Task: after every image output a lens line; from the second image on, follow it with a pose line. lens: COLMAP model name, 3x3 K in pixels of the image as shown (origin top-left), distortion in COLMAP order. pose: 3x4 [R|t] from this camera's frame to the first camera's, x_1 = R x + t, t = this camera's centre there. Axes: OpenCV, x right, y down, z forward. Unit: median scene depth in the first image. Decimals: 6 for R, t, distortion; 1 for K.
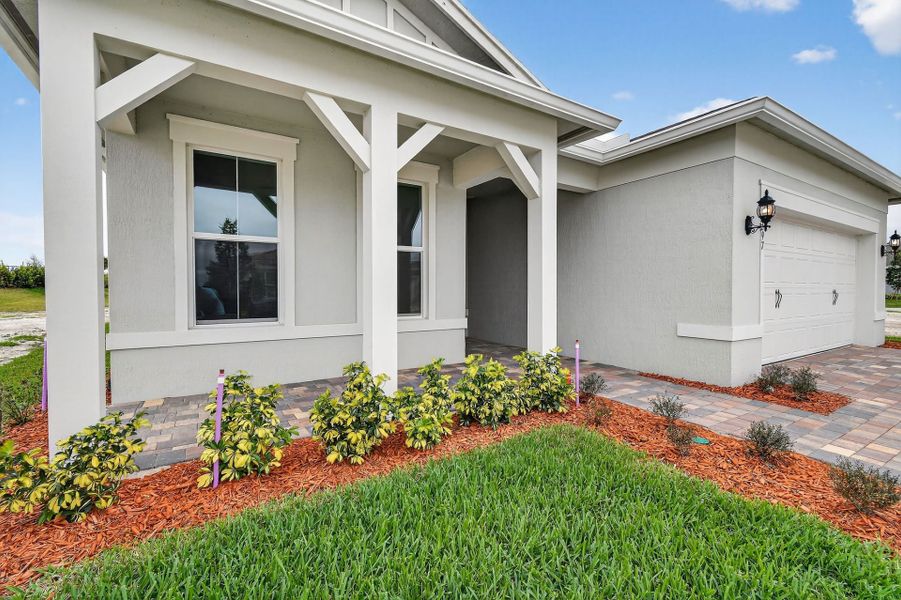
lens RADIAL K [[400.4, 0, 452.0], [0, 400.4, 299.5], [0, 0, 1]] dist [-0.001953, -0.002759]
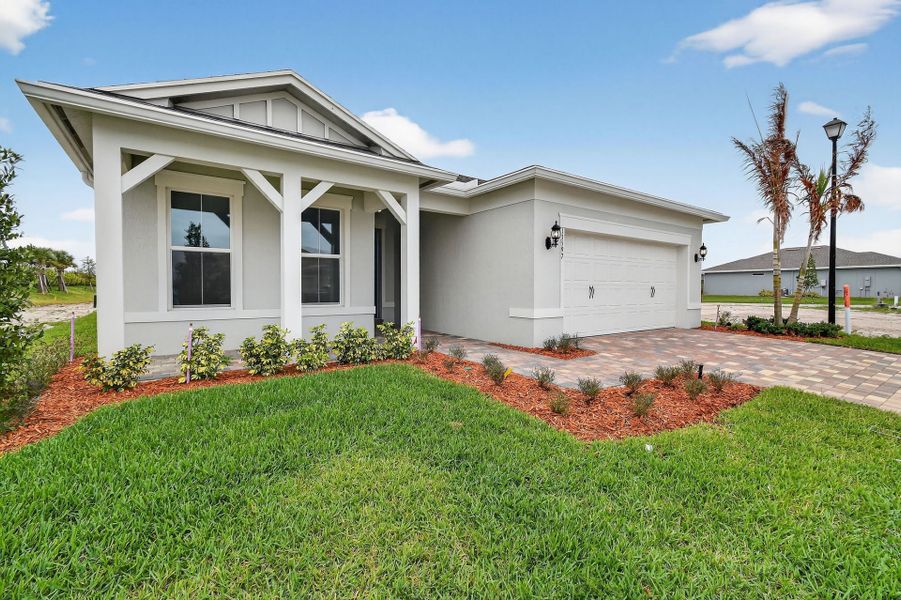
lens RADIAL K [[400.4, 0, 451.6], [0, 400.4, 295.8], [0, 0, 1]] dist [-0.001953, -0.002759]
pose [[0.997855, 0.001882, 0.065442, 0.354364], [-0.001610, 0.999990, -0.004217, 0.029617], [-0.065449, 0.004103, 0.997847, -0.649722]]
